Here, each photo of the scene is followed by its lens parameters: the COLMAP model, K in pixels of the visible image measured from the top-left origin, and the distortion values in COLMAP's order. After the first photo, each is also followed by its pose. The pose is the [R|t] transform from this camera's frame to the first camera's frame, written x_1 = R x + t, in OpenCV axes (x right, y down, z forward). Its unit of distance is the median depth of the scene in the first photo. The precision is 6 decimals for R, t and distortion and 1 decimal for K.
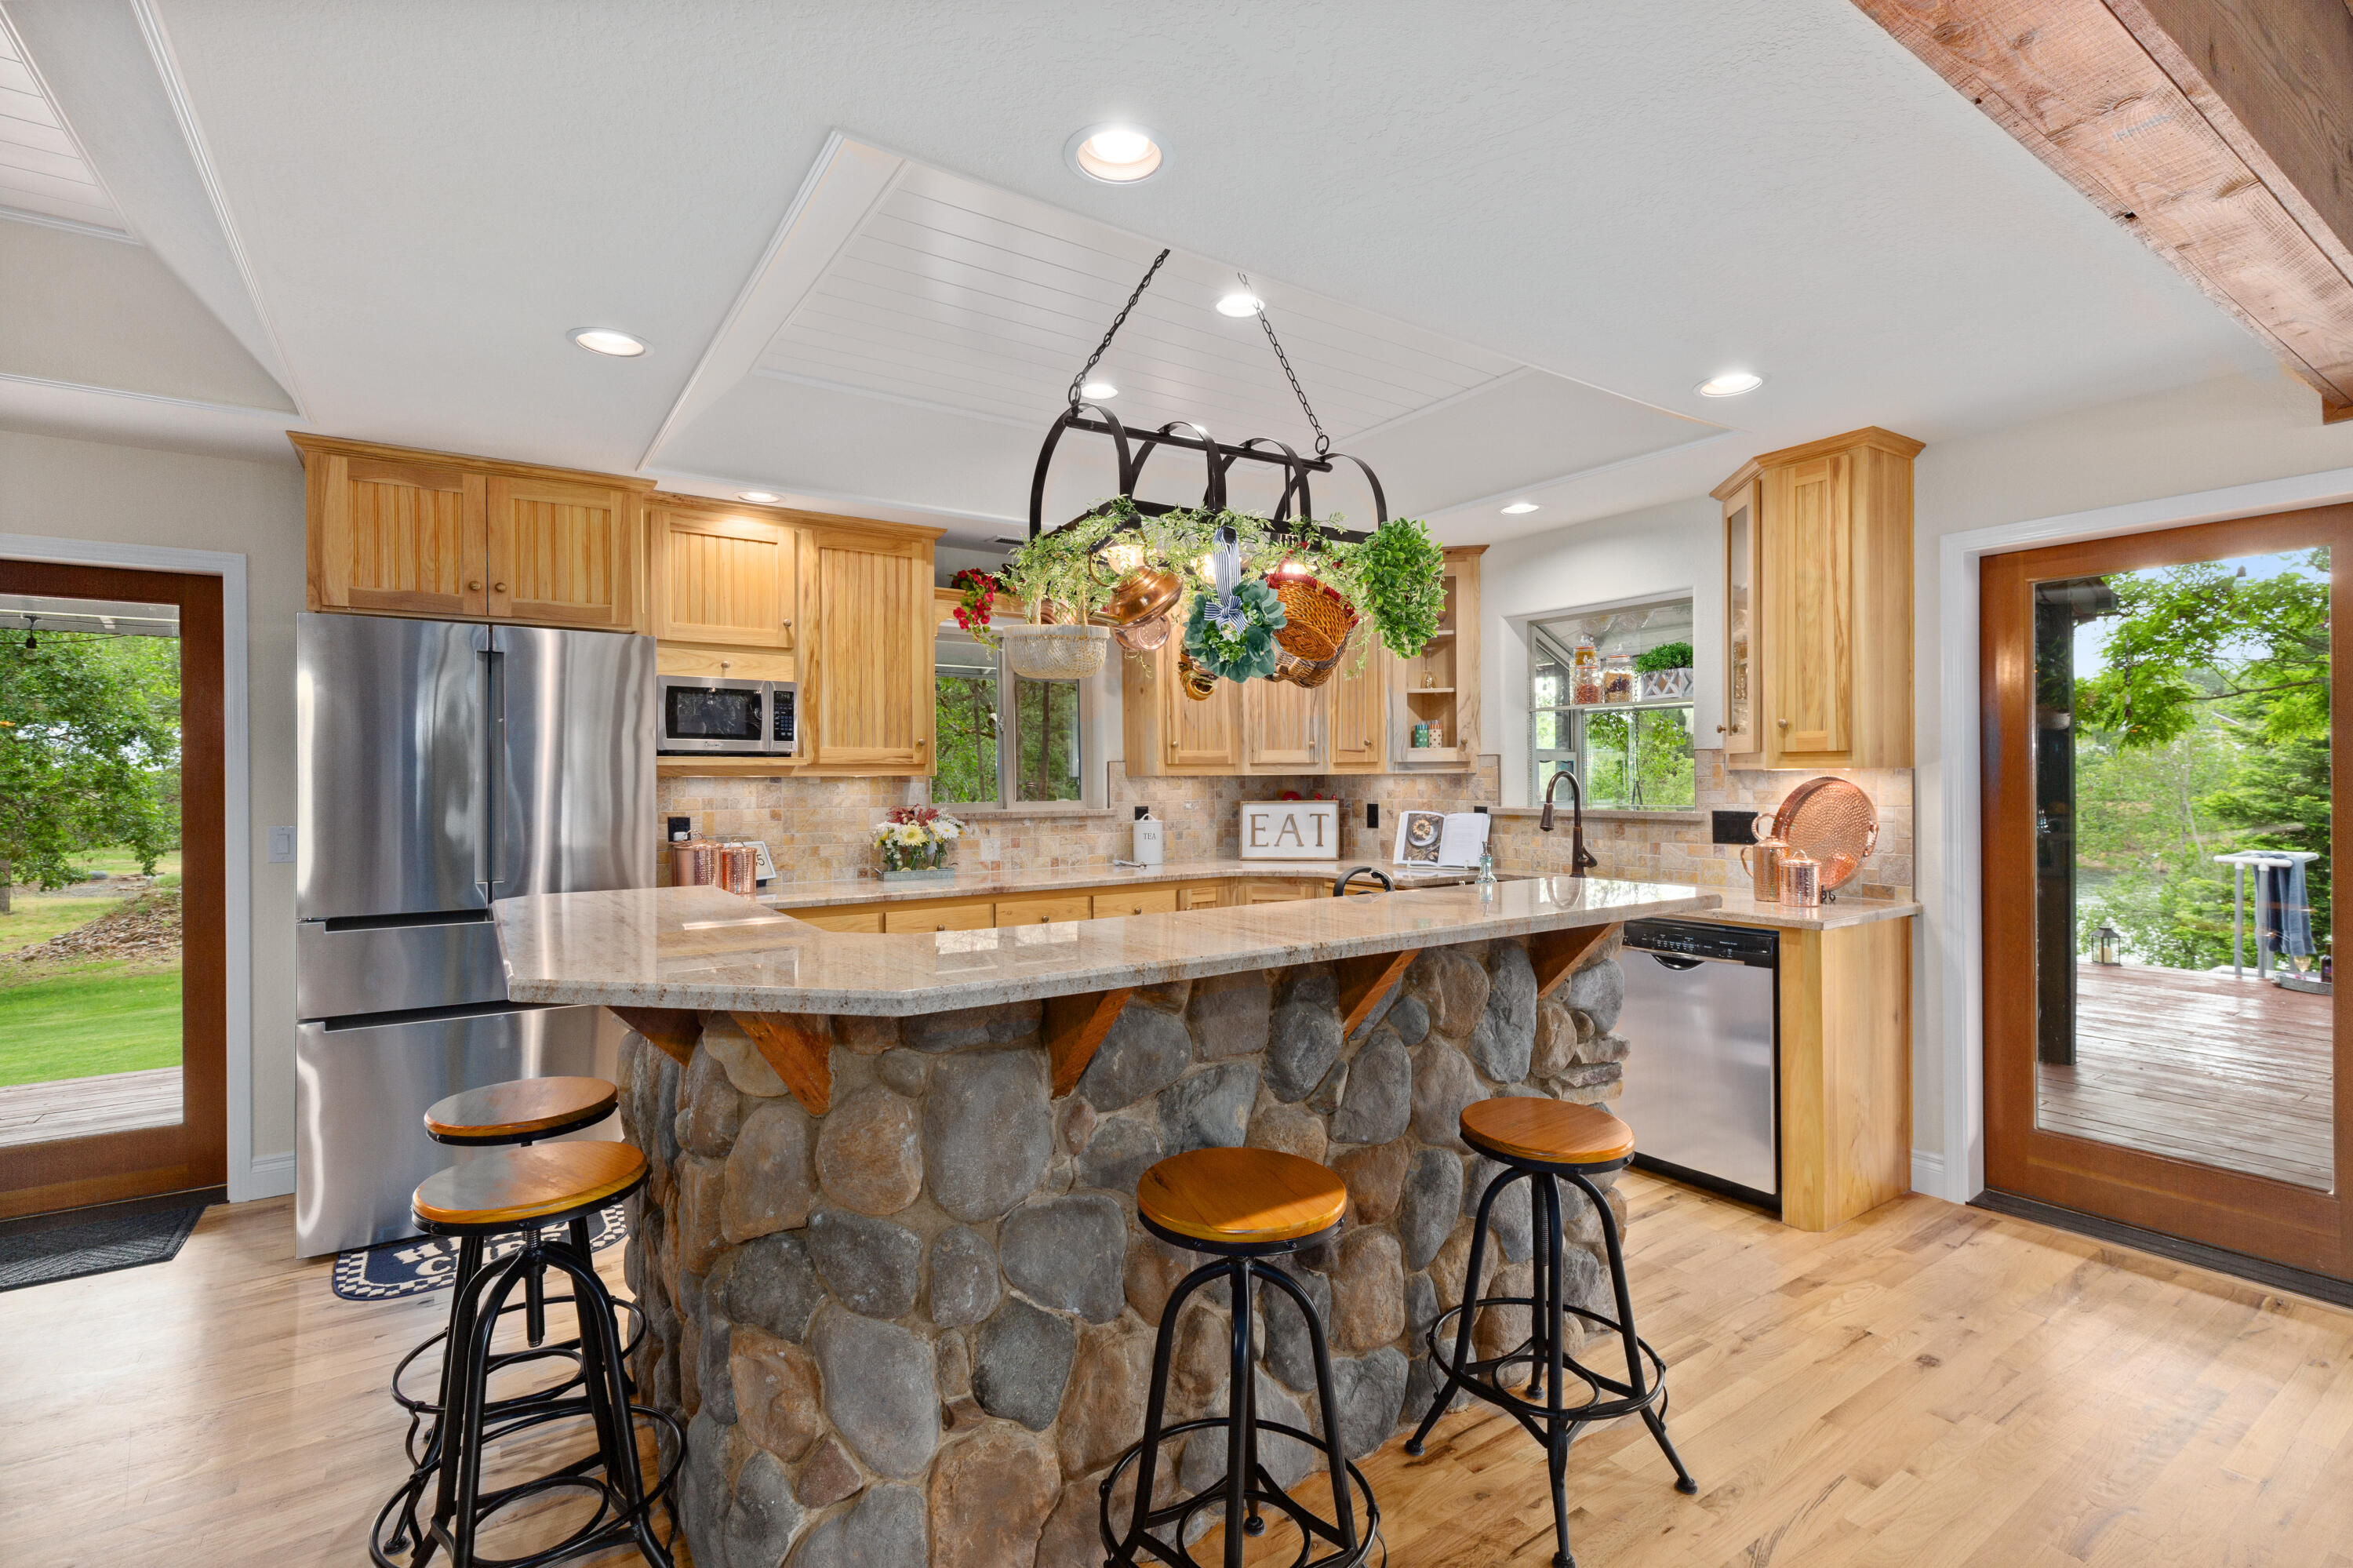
lens RADIAL K [[1074.0, 0, 1184.3], [0, 1074.0, 771.4], [0, 0, 1]] dist [0.006607, -0.000570]
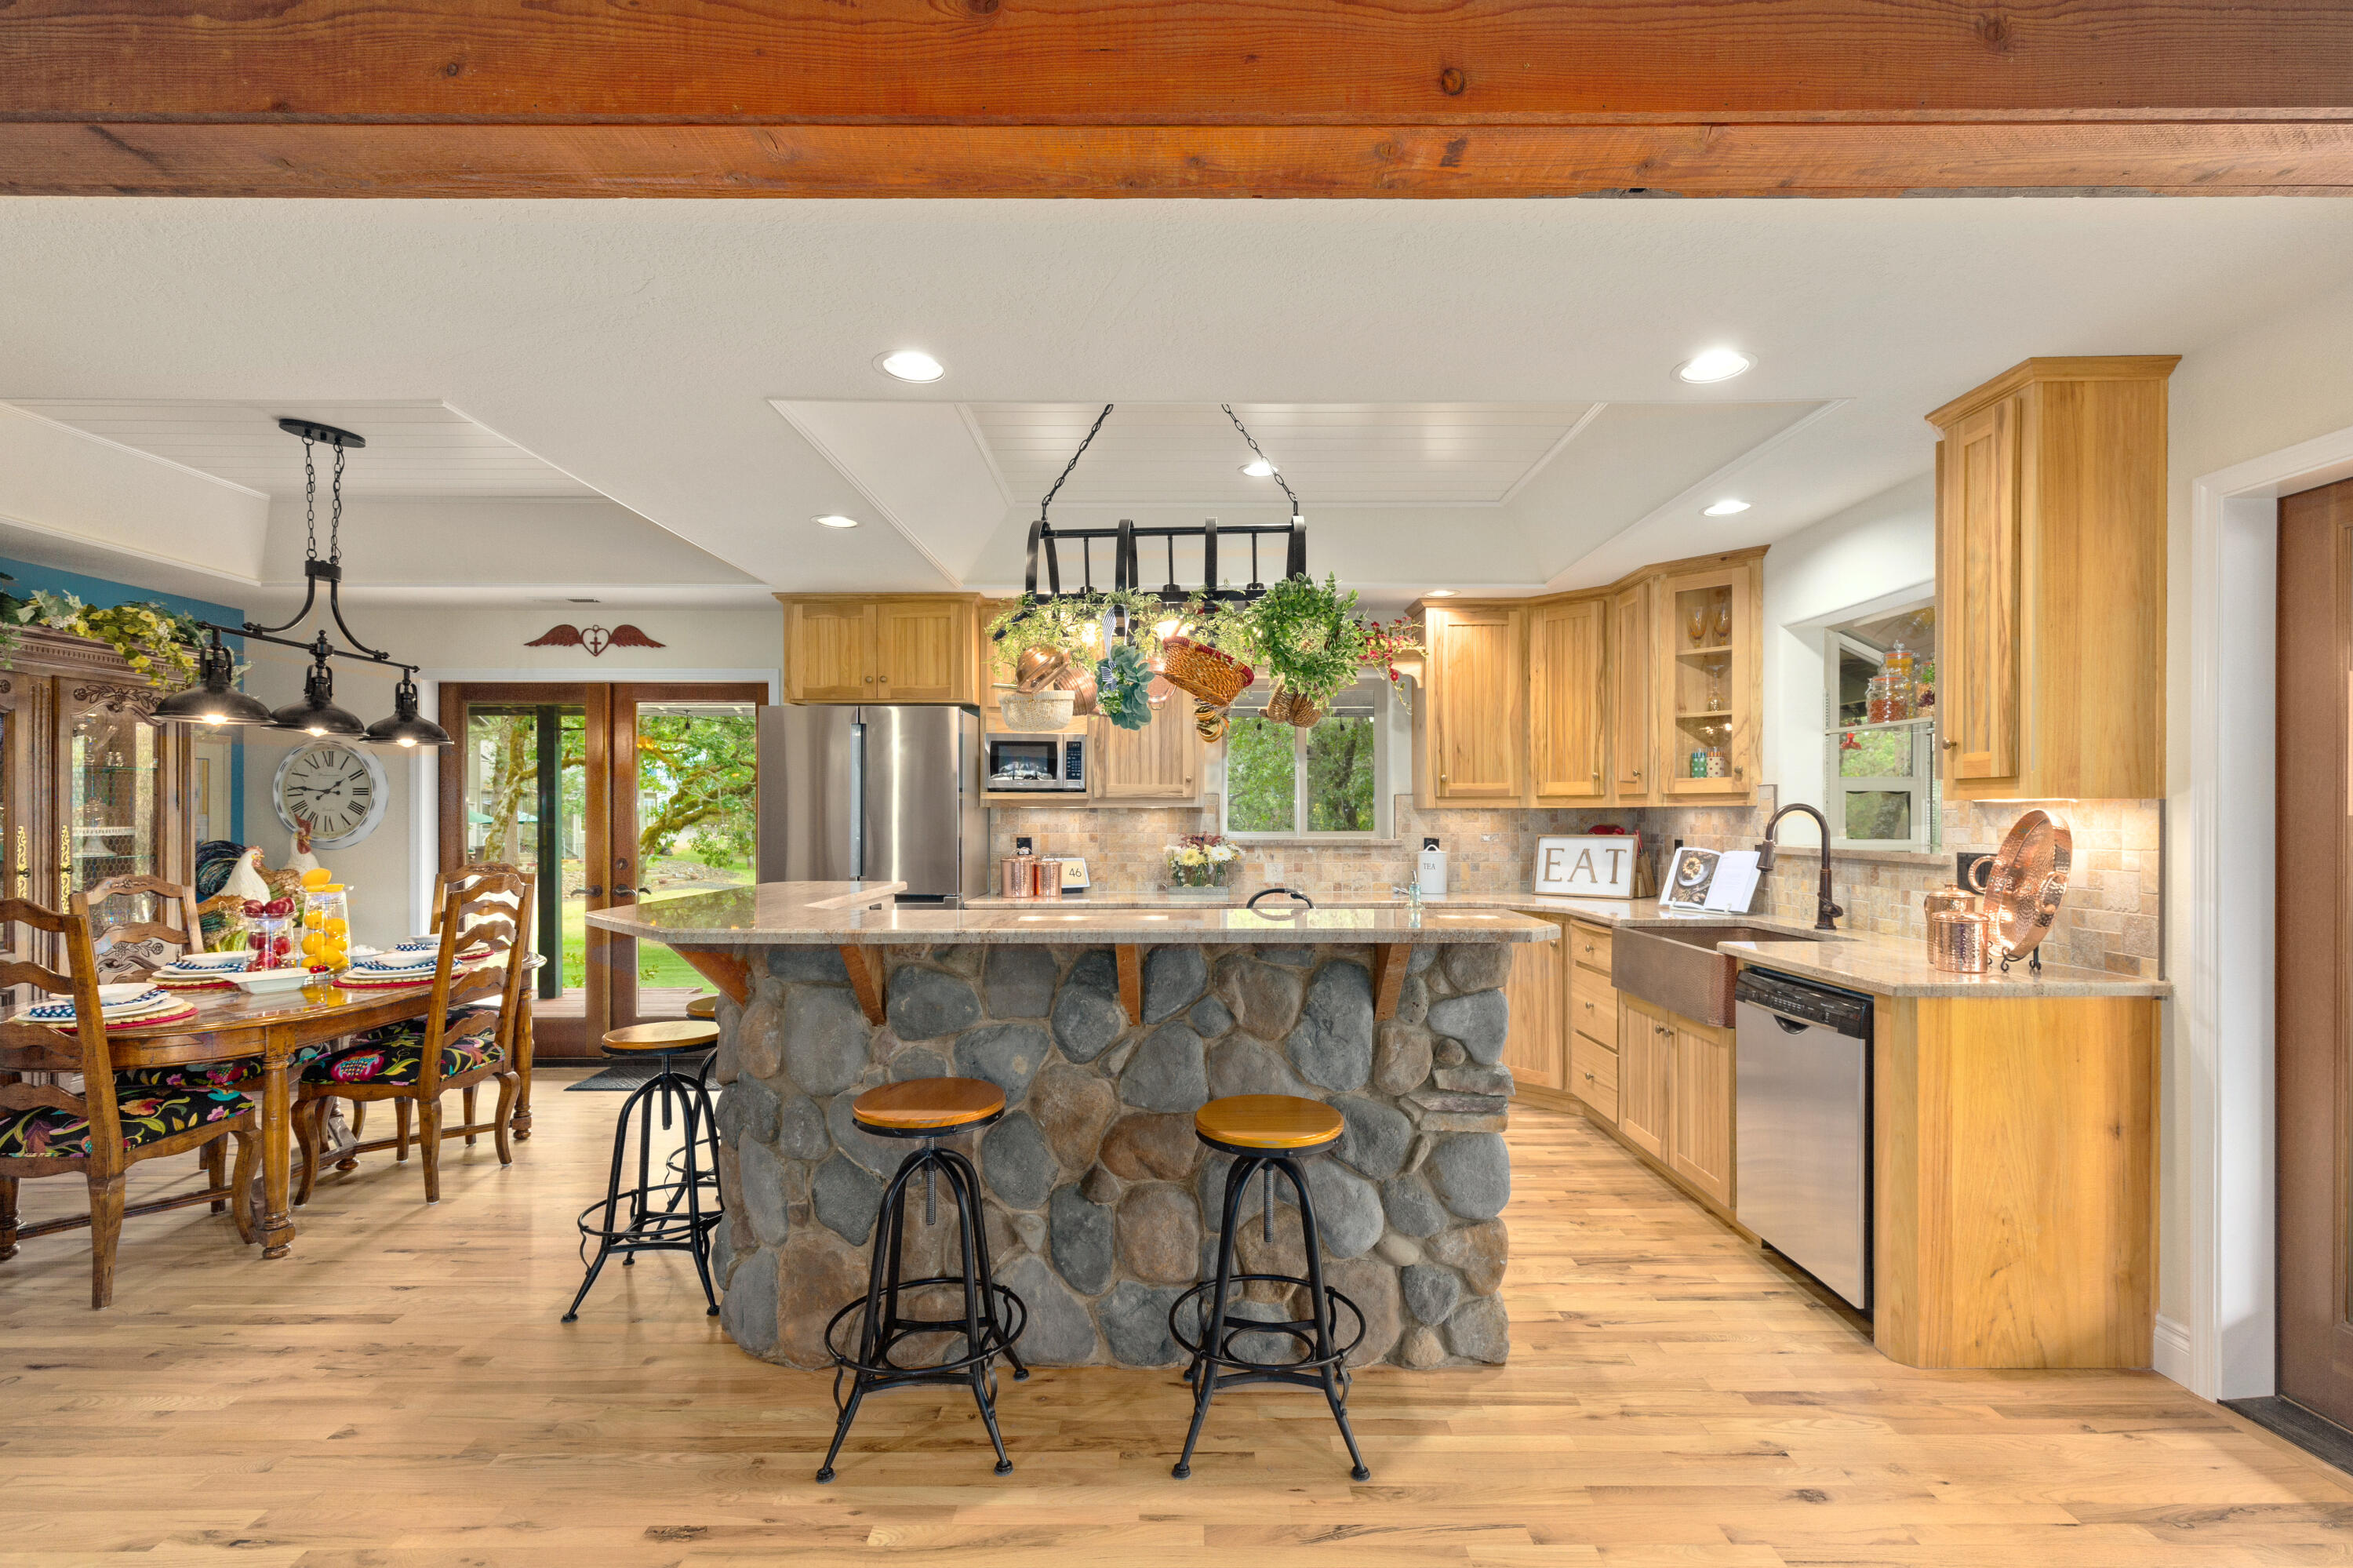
lens RADIAL K [[1061.4, 0, 1177.7], [0, 1061.4, 811.6], [0, 0, 1]] dist [0.004948, -0.000006]
pose [[0.827426, 0.004340, -0.561558, 0.436807], [-0.001106, 0.999981, 0.006100, 0.001819], [0.561573, -0.004426, 0.827415, 0.015952]]
